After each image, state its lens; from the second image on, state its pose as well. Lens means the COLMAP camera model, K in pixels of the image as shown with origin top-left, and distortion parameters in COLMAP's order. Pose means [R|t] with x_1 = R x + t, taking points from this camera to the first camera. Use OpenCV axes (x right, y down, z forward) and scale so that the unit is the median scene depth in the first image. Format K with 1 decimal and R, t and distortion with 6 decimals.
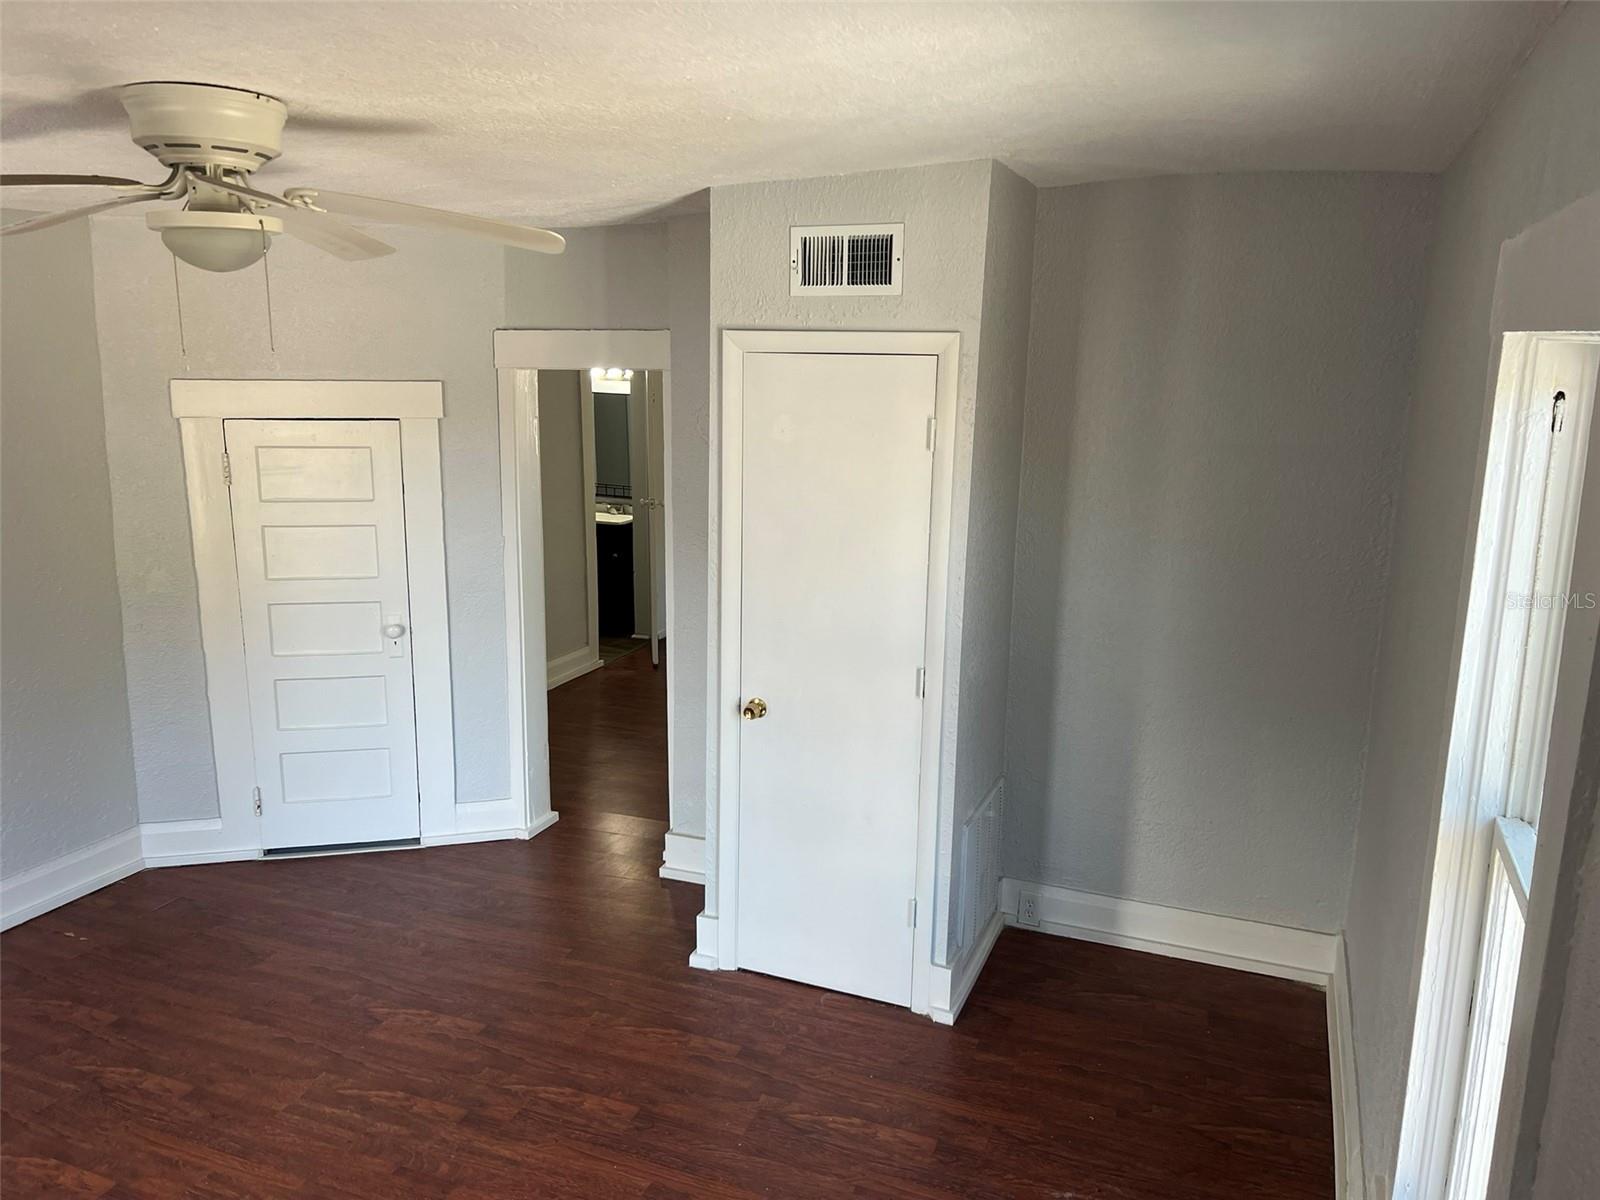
lens RADIAL K [[1204.7, 0, 786.9], [0, 1204.7, 606.4], [0, 0, 1]] dist [0.050246, -0.050879]
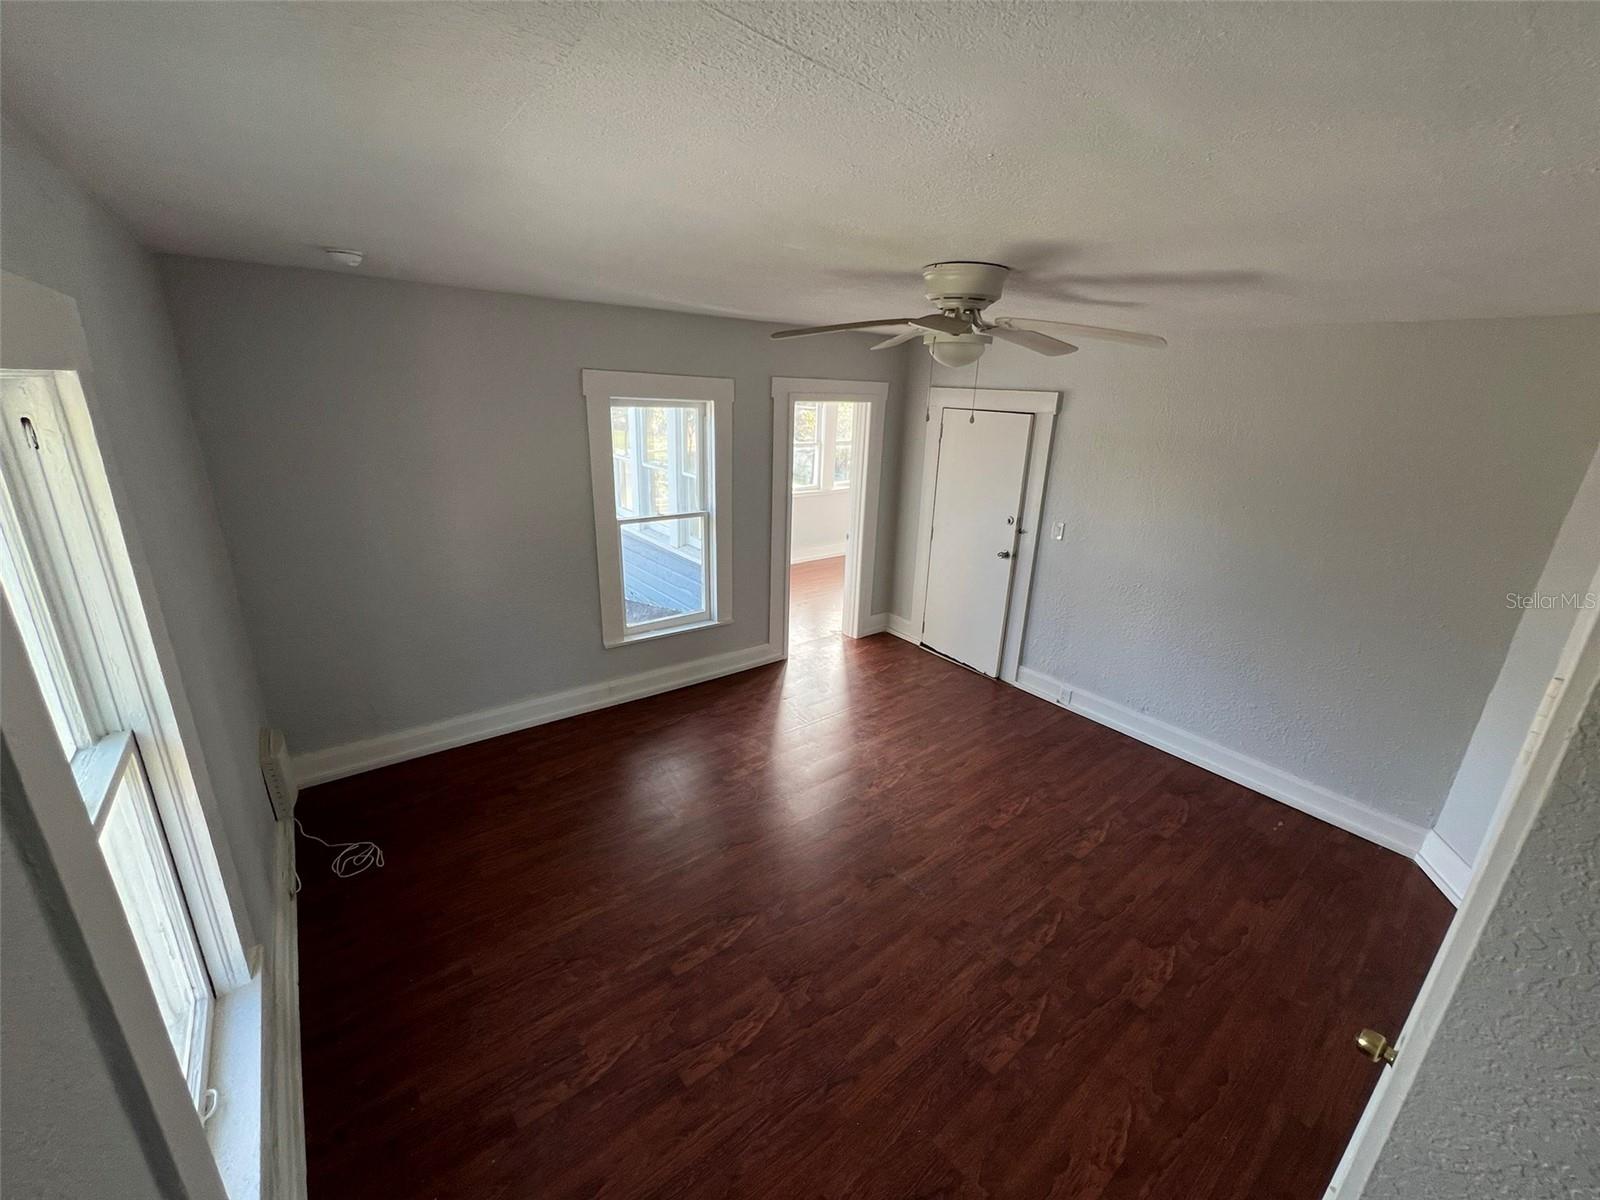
lens RADIAL K [[642.2, 0, 797.5], [0, 642.2, 598.4], [0, 0, 1]] dist [-0.003489, 0.000080]
pose [[-0.494430, 0.245044, -0.833962, 0.326121], [-0.222336, 0.891868, 0.393875, -0.173339], [0.840301, 0.380164, -0.386484, 0.783786]]
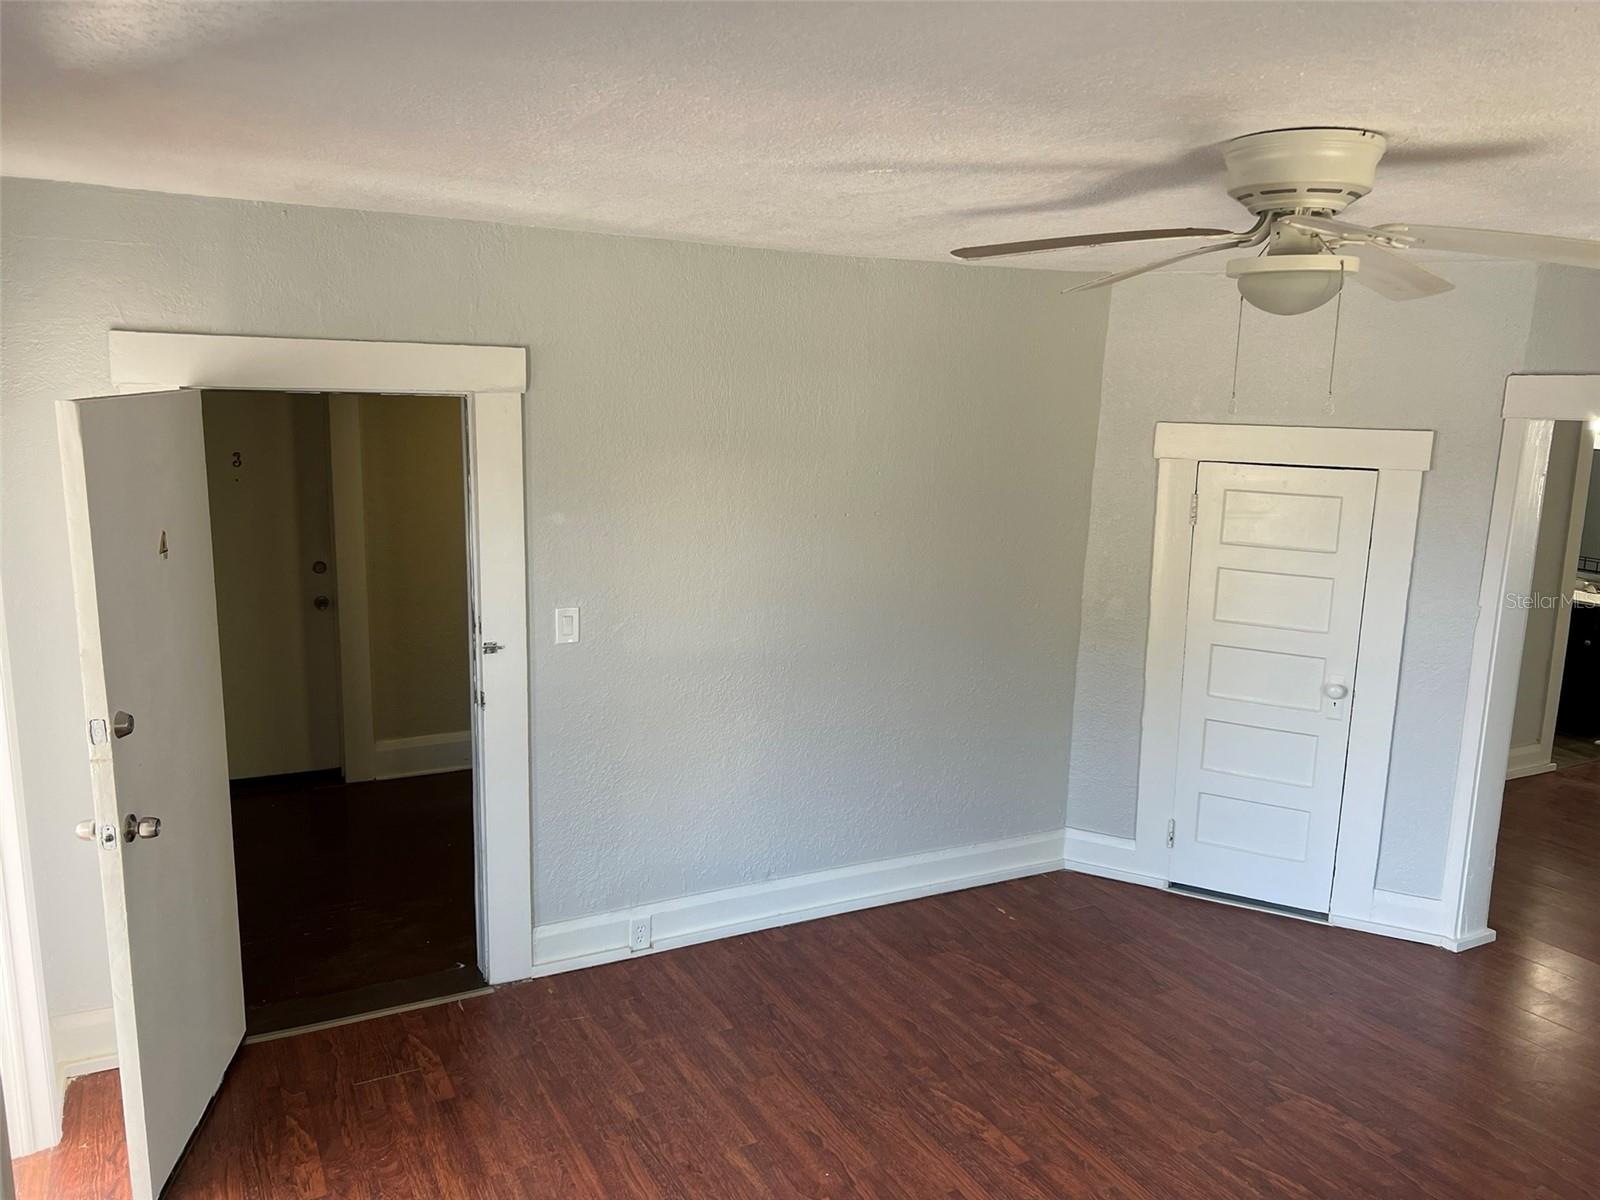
lens RADIAL K [[1204.7, 0, 806.9], [0, 1204.7, 607.6], [0, 0, 1]] dist [0.050246, -0.050879]
pose [[0.769127, 0.126055, -0.626541, -0.071241], [-0.149189, 0.988683, 0.015774, 0.003004], [0.621439, 0.081341, 0.779229, 0.000131]]
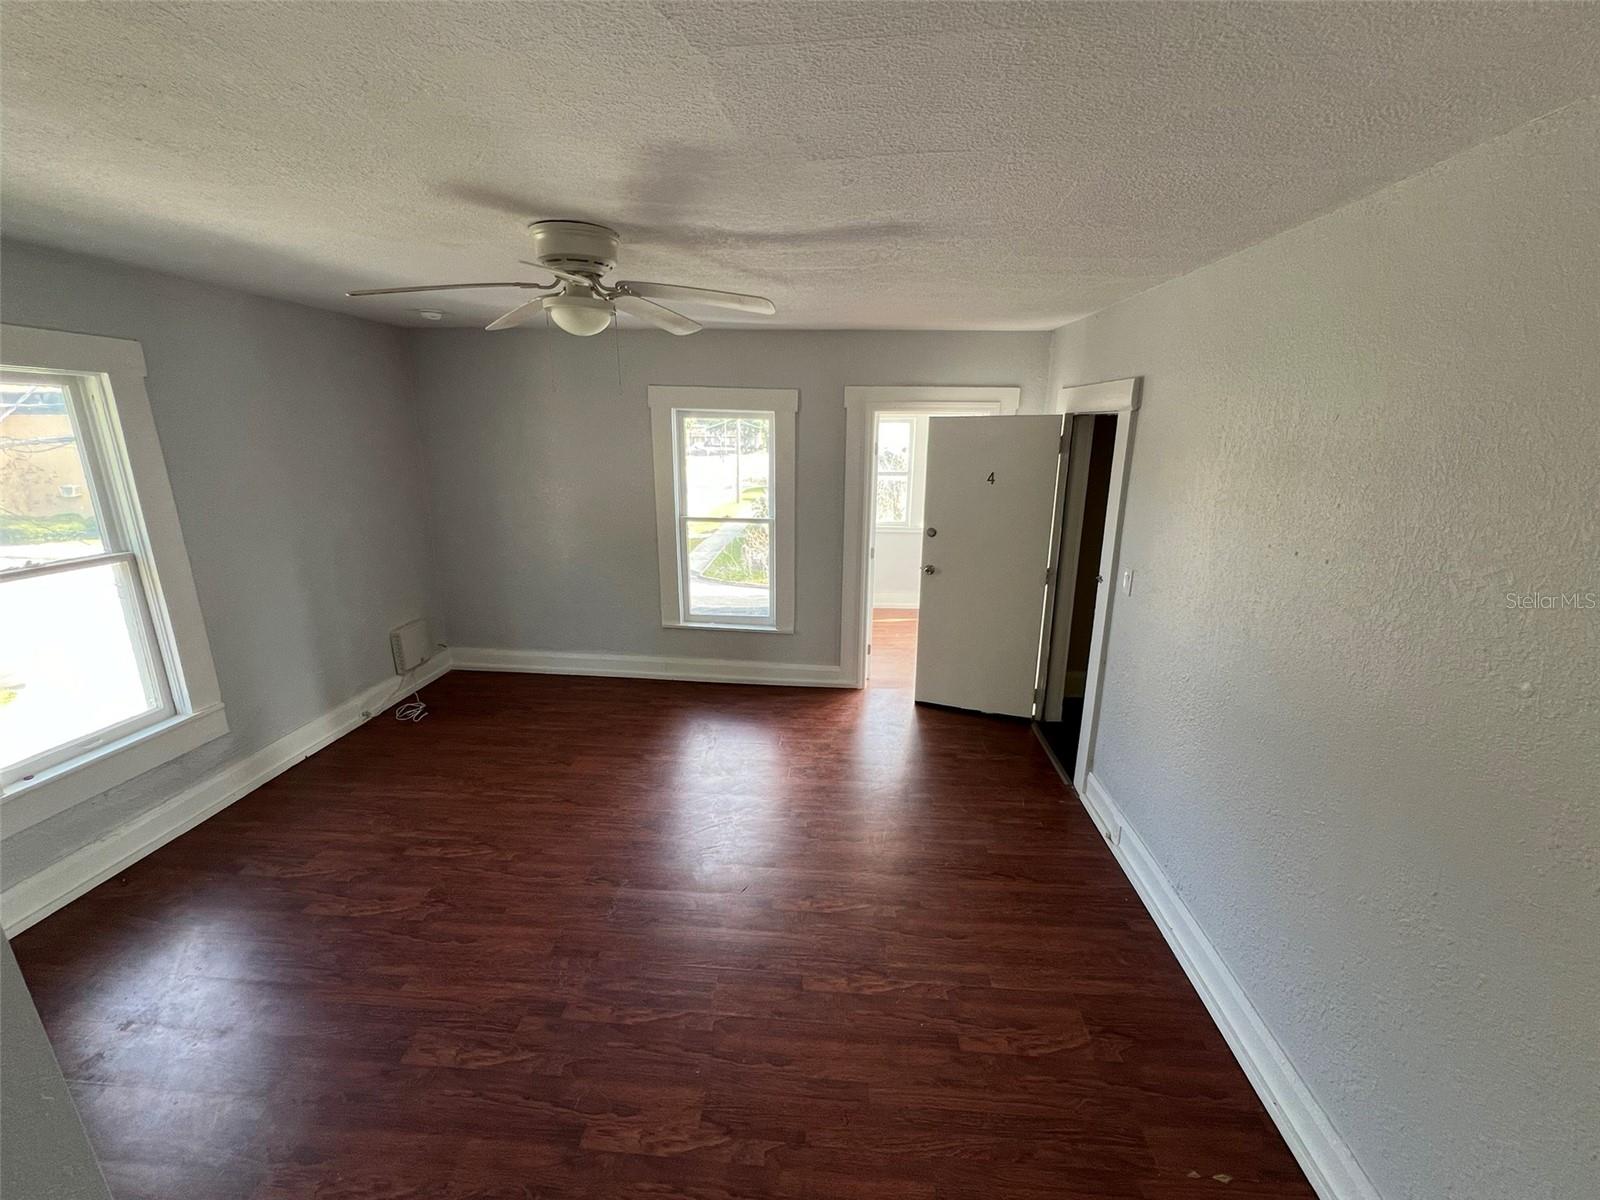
lens RADIAL K [[642.2, 0, 795.9], [0, 642.2, 593.8], [0, 0, 1]] dist [-0.003489, 0.000080]
pose [[-0.950291, 0.057677, -0.305976, -0.269323], [-0.087406, 0.893764, 0.439939, -0.223889], [0.298844, 0.444814, -0.844294, 1.222835]]
